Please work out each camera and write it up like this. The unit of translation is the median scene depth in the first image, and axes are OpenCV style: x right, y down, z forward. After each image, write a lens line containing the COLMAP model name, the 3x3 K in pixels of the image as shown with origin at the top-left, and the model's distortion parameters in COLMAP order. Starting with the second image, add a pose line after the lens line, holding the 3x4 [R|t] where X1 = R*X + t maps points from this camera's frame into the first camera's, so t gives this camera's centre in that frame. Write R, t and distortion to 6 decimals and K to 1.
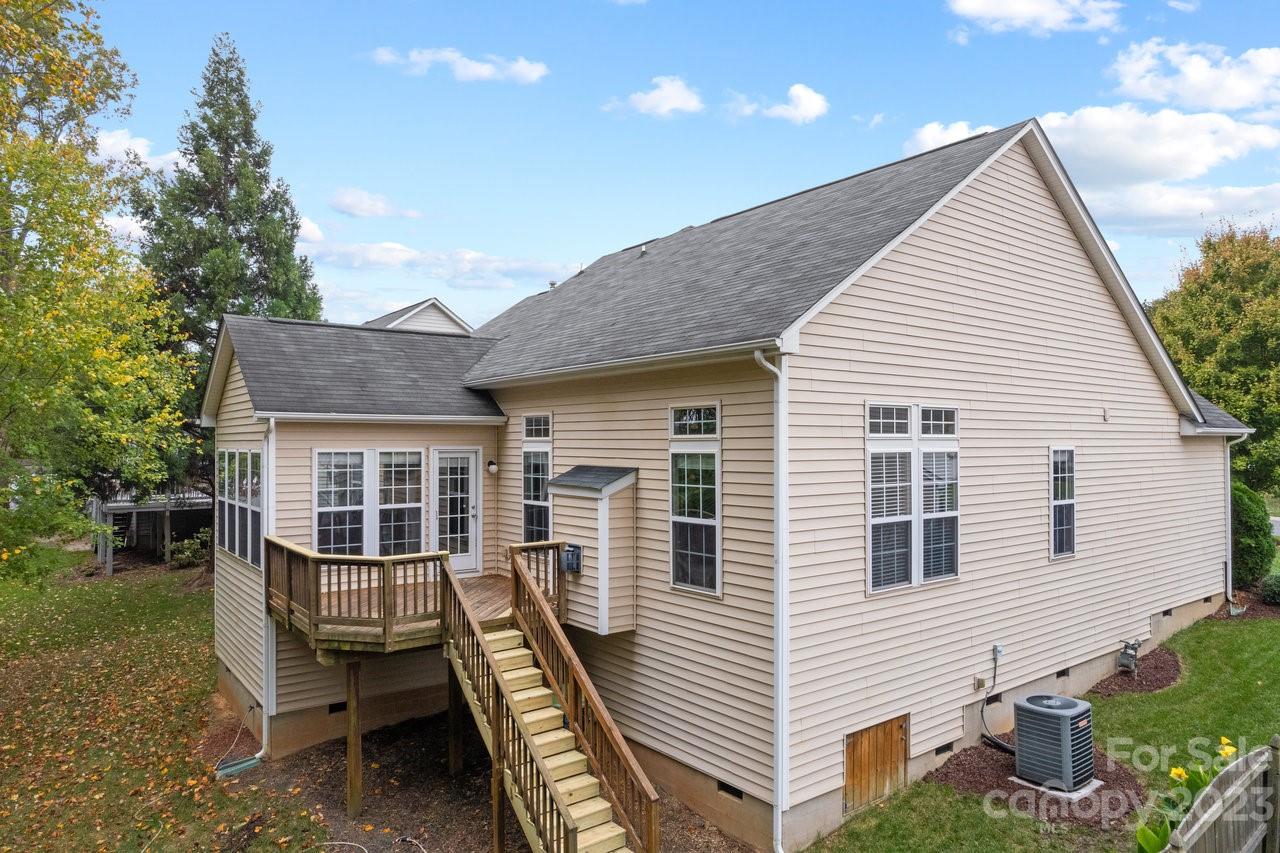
lens RADIAL K [[825.7, 0, 650.6], [0, 825.7, 432.0], [0, 0, 1]] dist [-0.061432, 0.051080]
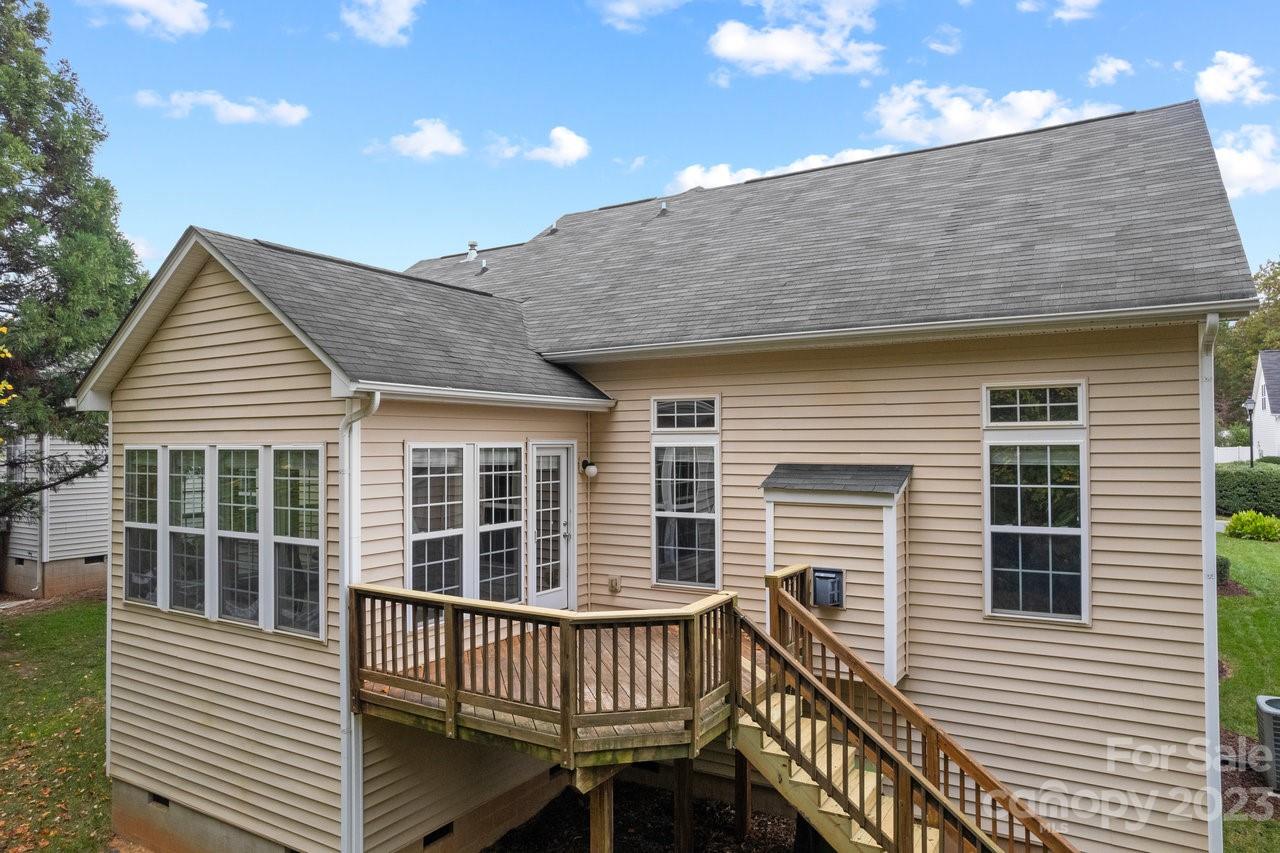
lens RADIAL K [[825.7, 0, 648.6], [0, 825.7, 425.7], [0, 0, 1]] dist [-0.061432, 0.051080]
pose [[0.929541, 0.005923, 0.368671, -0.432742], [-0.002490, 0.999949, -0.009786, 0.011742], [-0.368711, 0.008178, 0.929508, 0.302818]]
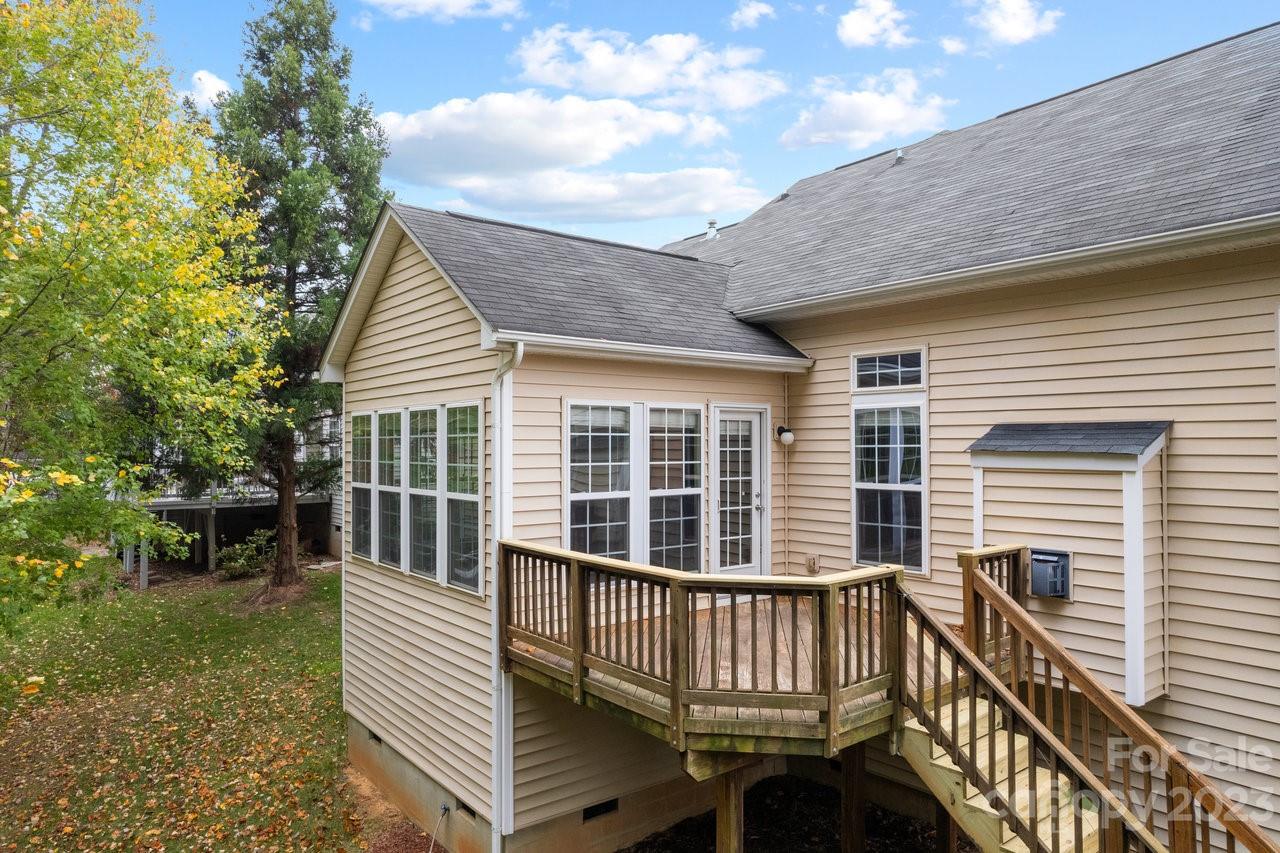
lens RADIAL K [[825.7, 0, 644.8], [0, 825.7, 428.5], [0, 0, 1]] dist [-0.061432, 0.051080]
pose [[0.999917, 0.000336, 0.012858, -0.328156], [-0.000250, 0.999978, -0.006687, 0.043054], [-0.012860, 0.006683, 0.999895, 0.341086]]
